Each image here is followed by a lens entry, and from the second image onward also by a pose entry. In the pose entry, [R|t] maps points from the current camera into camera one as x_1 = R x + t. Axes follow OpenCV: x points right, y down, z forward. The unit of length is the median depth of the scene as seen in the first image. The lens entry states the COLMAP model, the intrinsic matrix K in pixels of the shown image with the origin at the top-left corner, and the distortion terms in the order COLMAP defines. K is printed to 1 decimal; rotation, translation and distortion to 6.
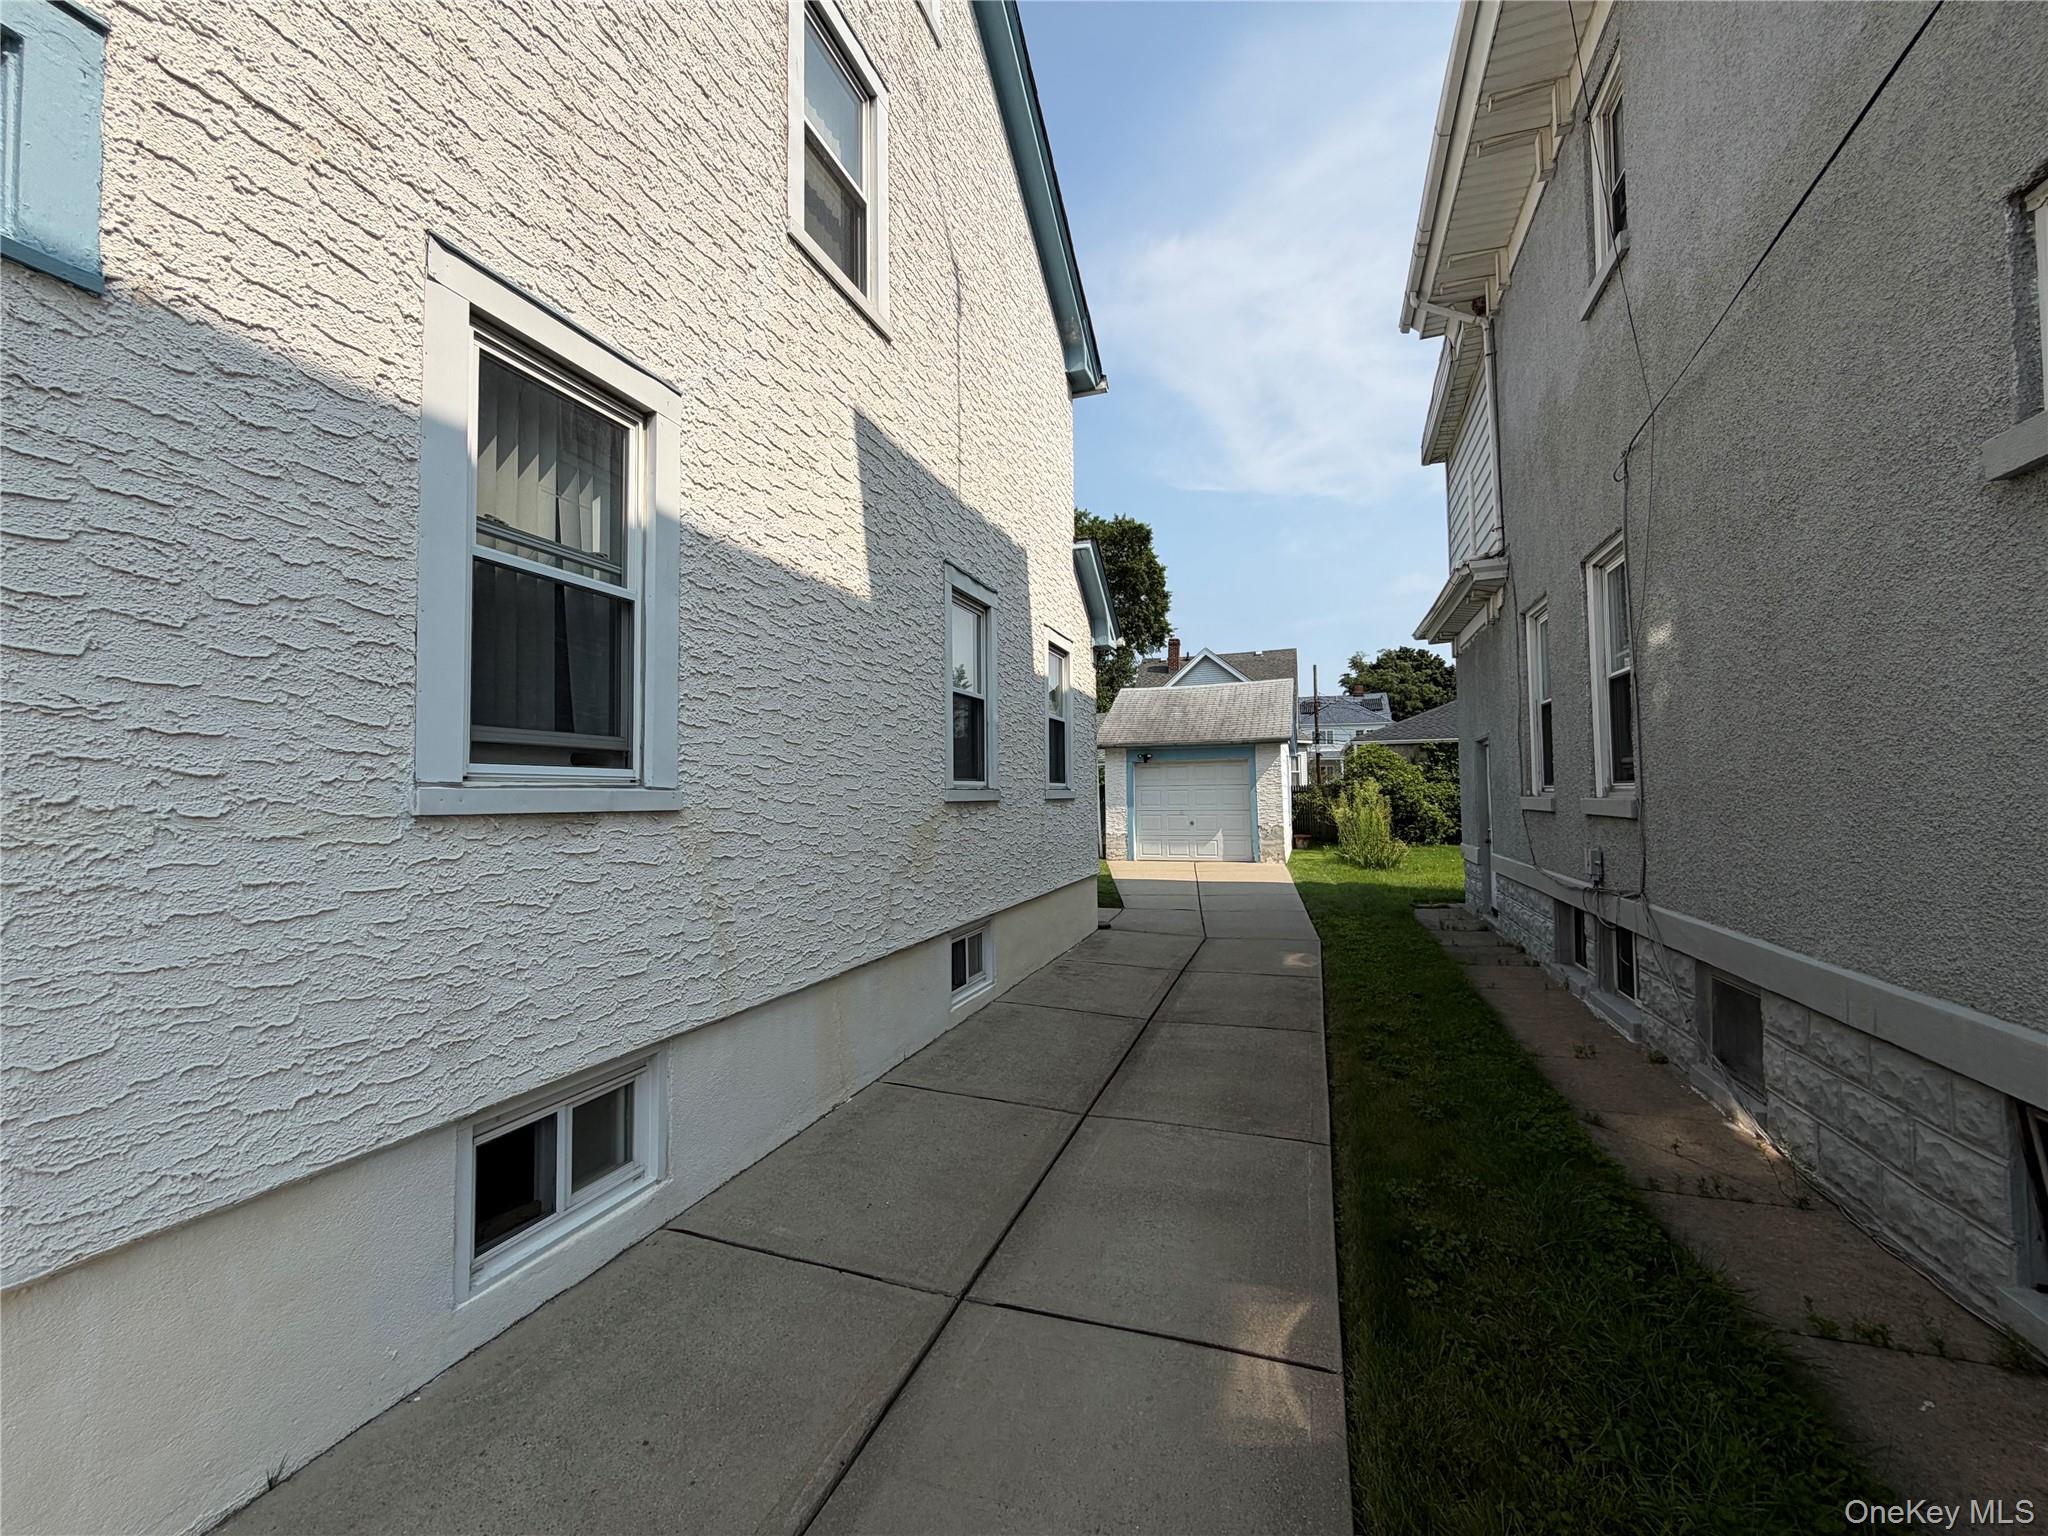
lens RADIAL K [[818.0, 0, 1013.2], [0, 818.0, 765.4], [0, 0, 1]] dist [-0.002606, 0.000534]
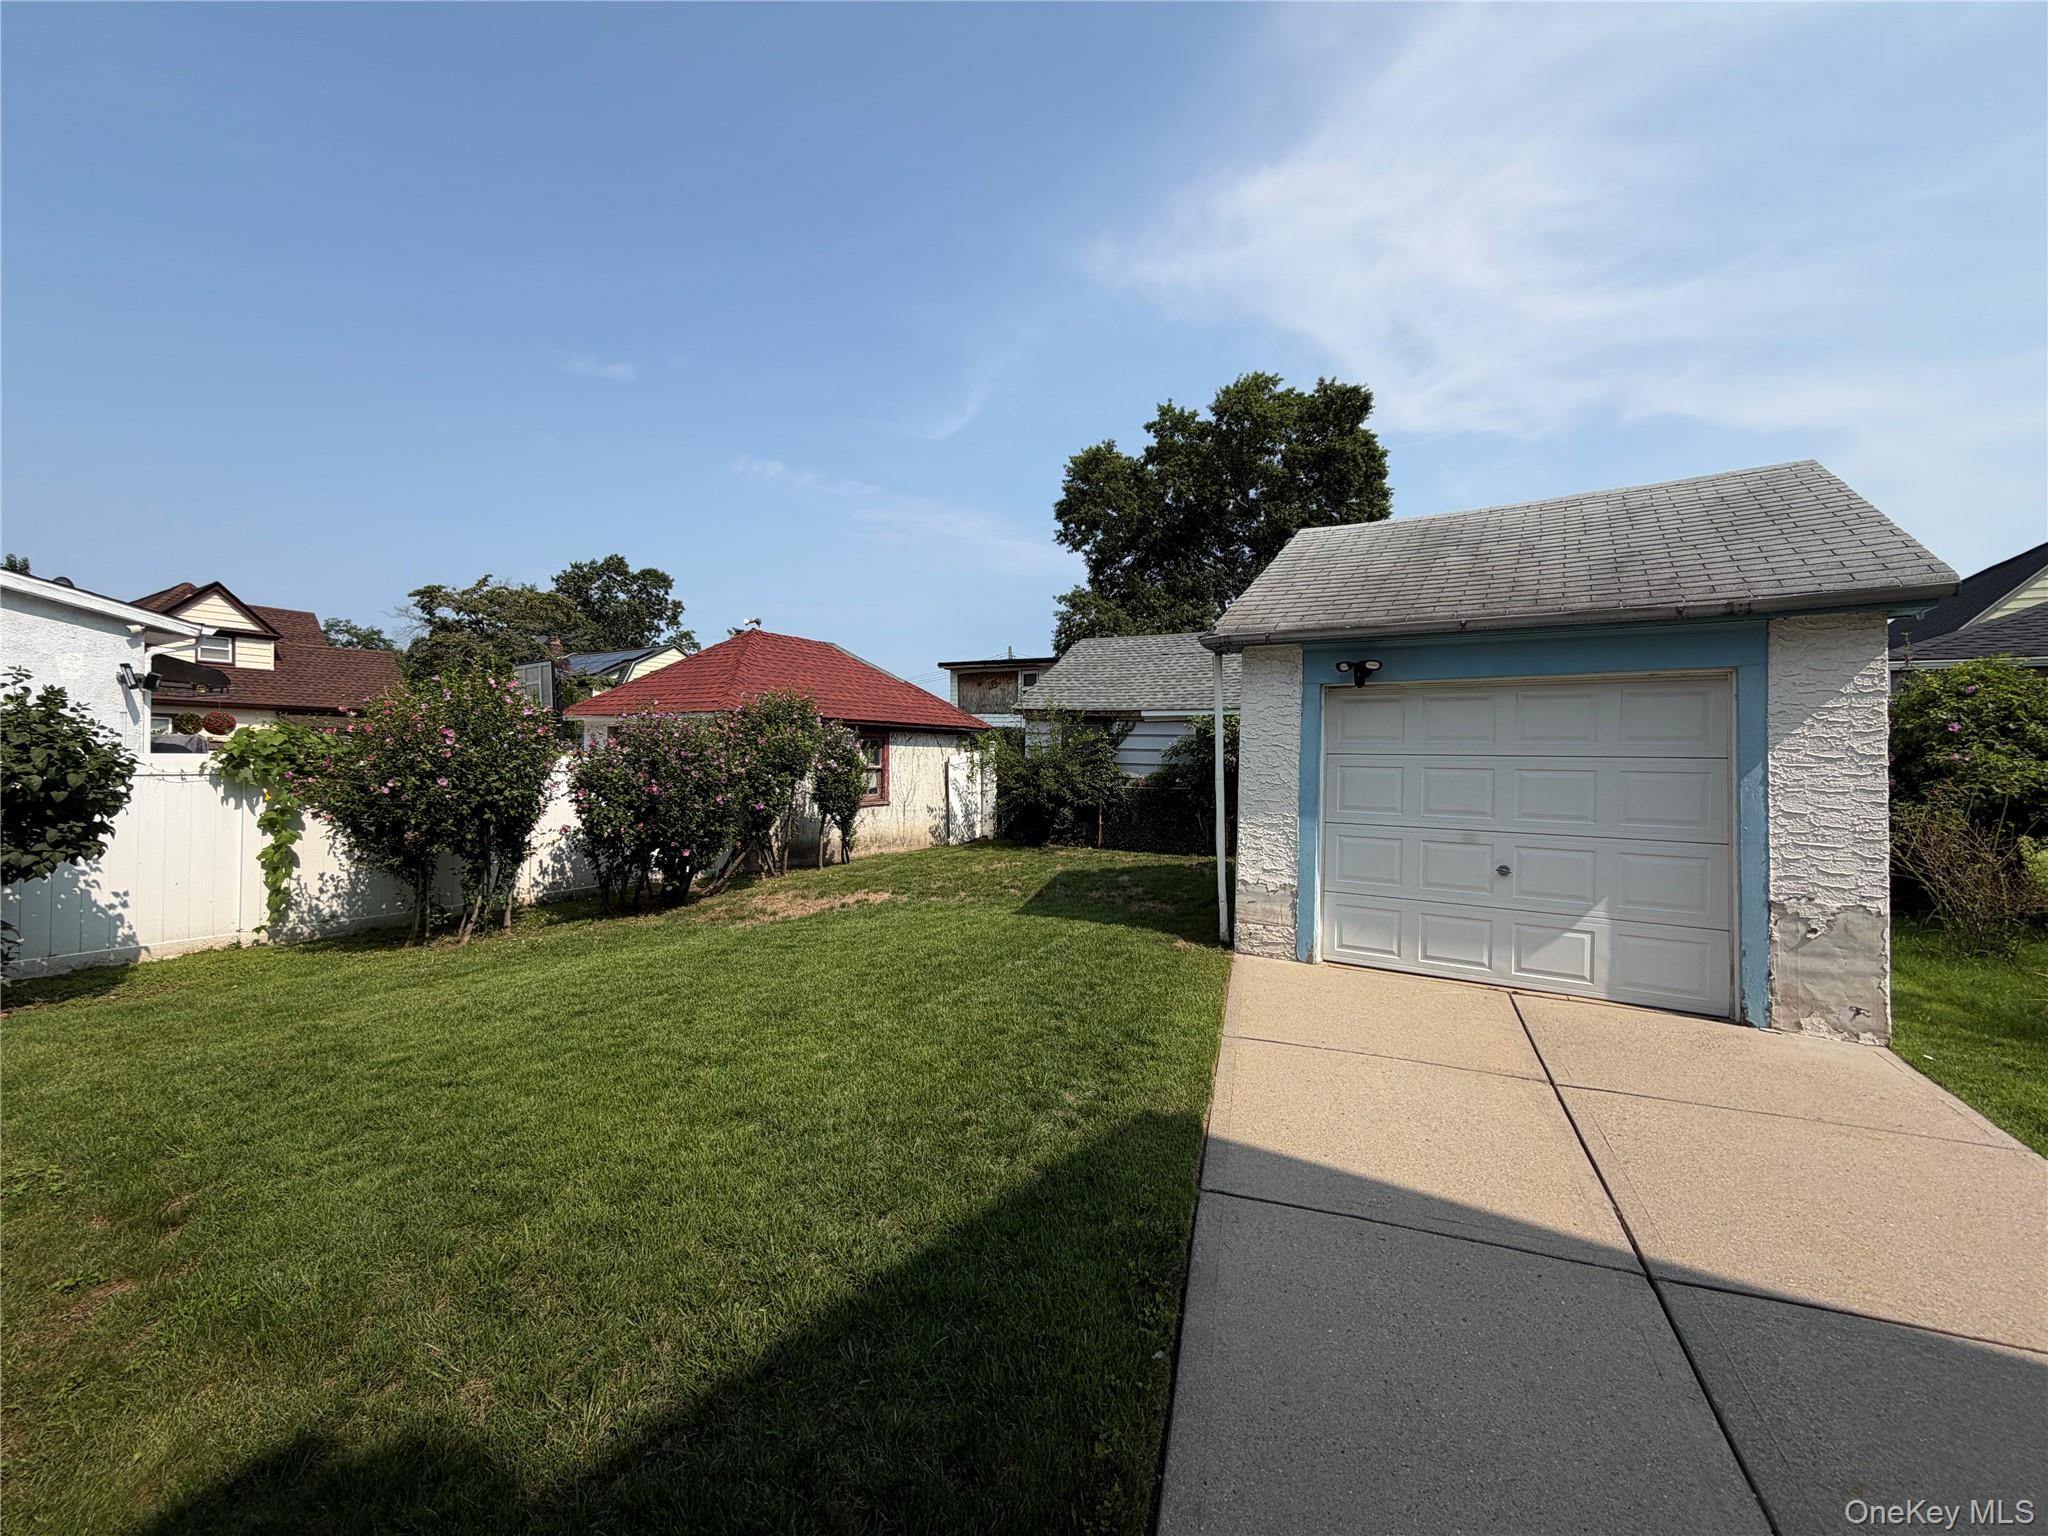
lens RADIAL K [[817.8, 0, 1019.5], [0, 817.8, 770.0], [0, 0, 1]] dist [-0.001587, 0.000096]
pose [[0.975973, 0.030134, -0.215796, 0.097396], [-0.018136, 0.998189, 0.057363, 0.015014], [0.217134, -0.052071, 0.974752, 0.631387]]
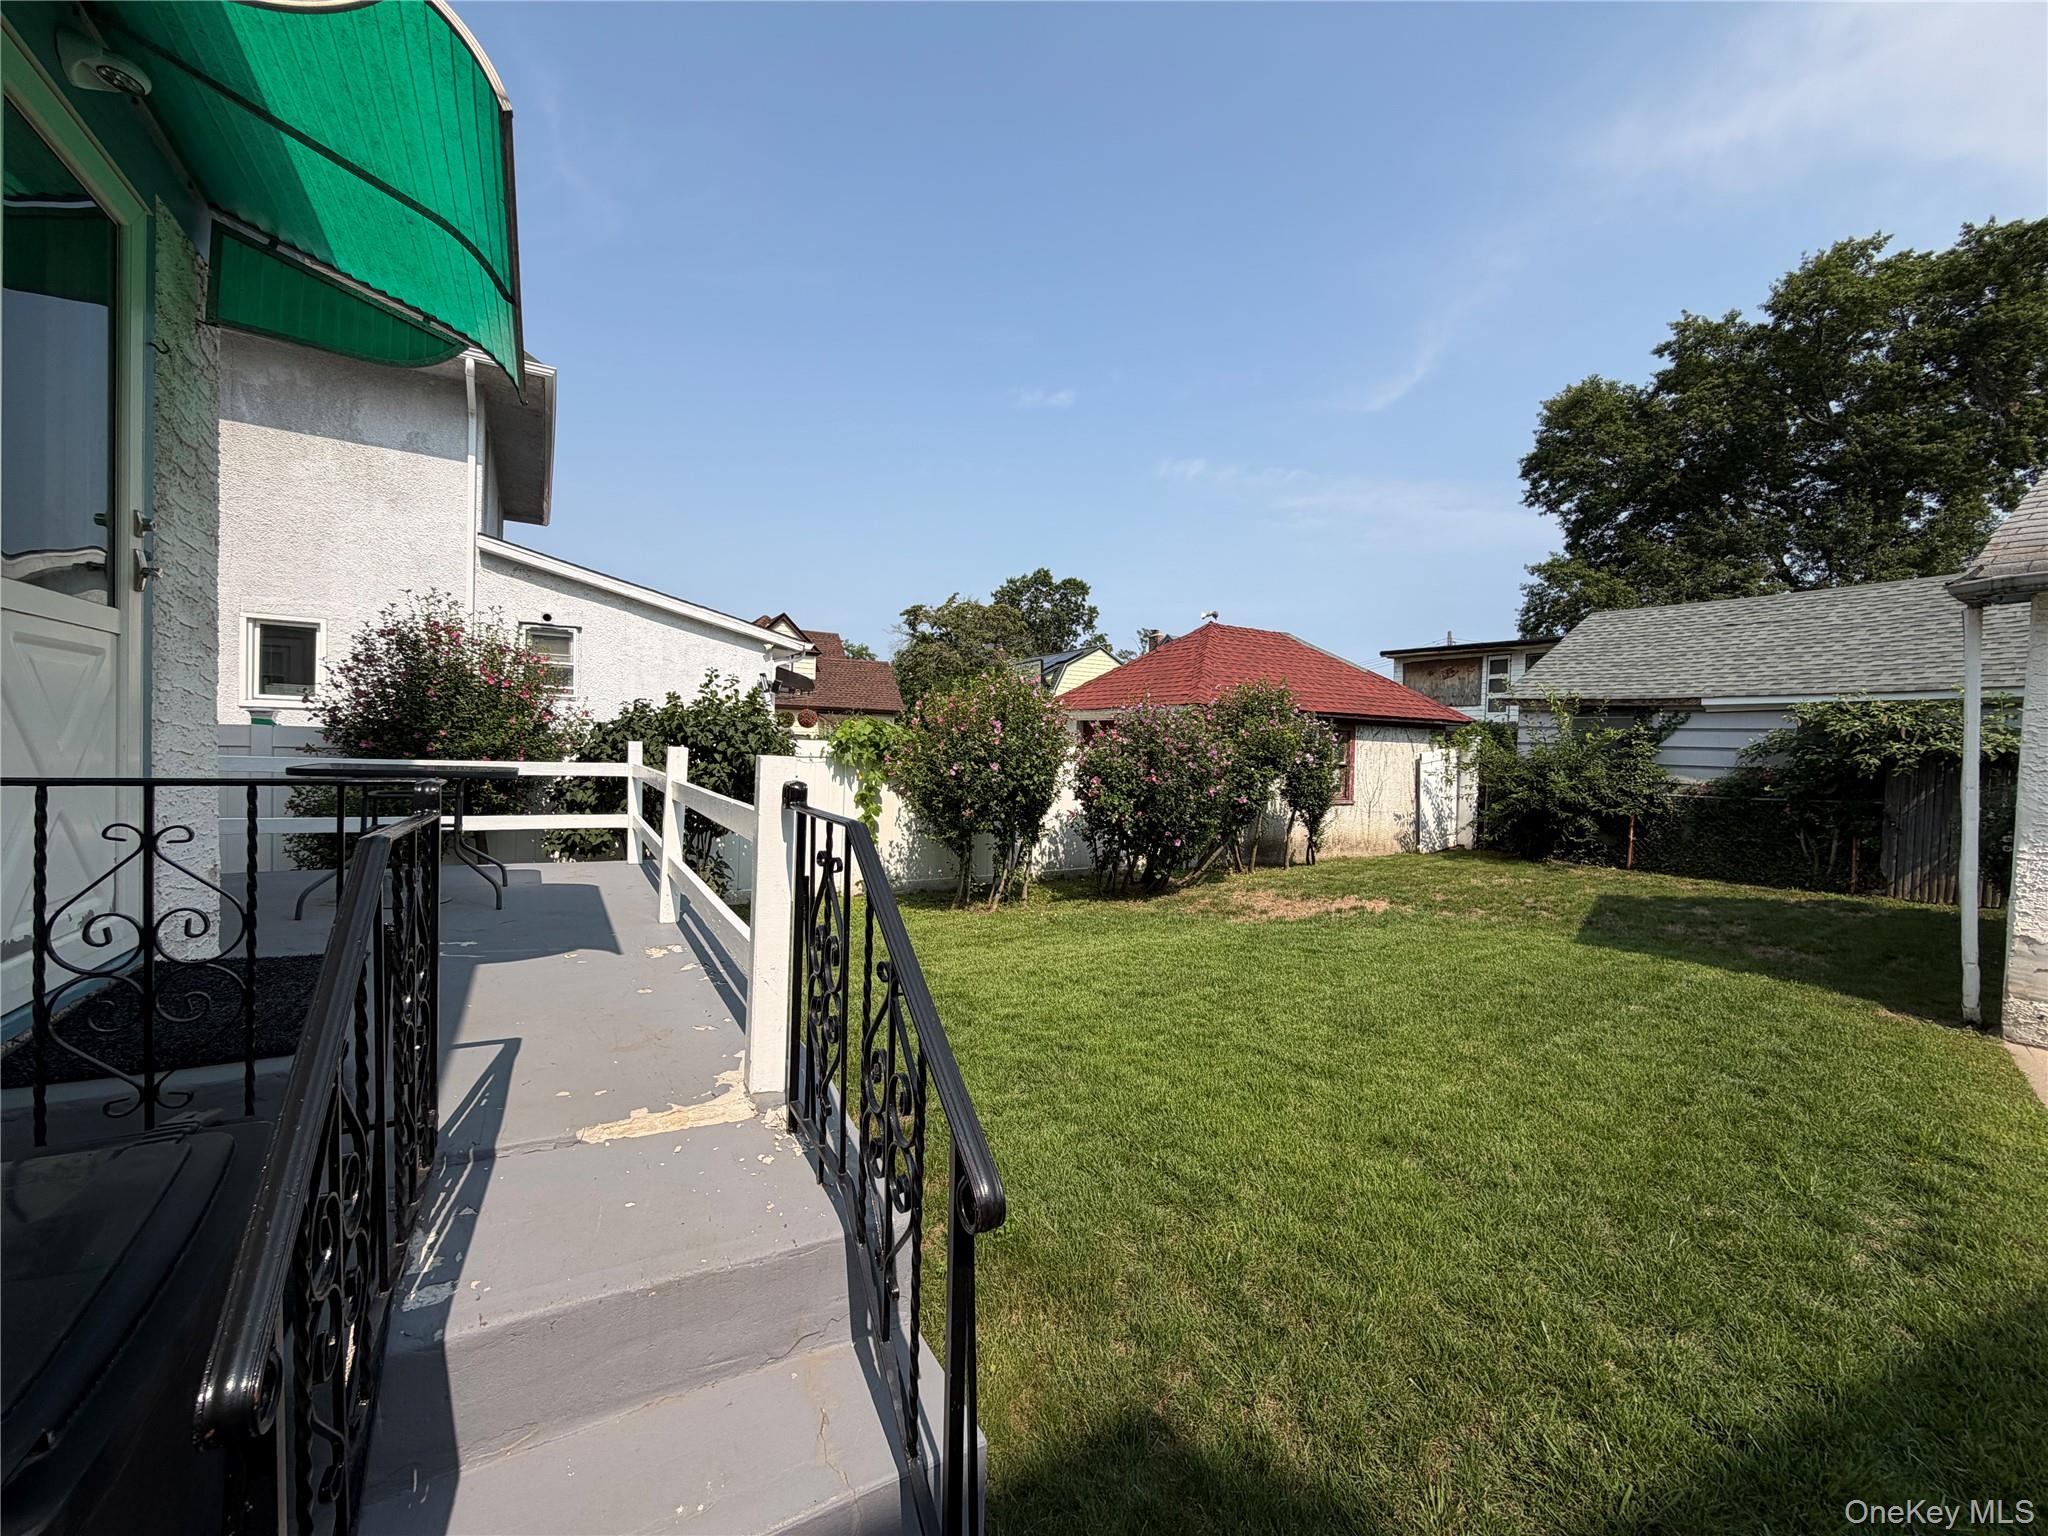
lens RADIAL K [[818.0, 0, 1013.2], [0, 818.0, 765.4], [0, 0, 1]] dist [-0.002606, 0.000534]
pose [[0.766791, 0.048885, -0.640033, 0.027427], [-0.011655, 0.997992, 0.062262, 0.020322], [0.641791, -0.040283, 0.765821, 0.620026]]
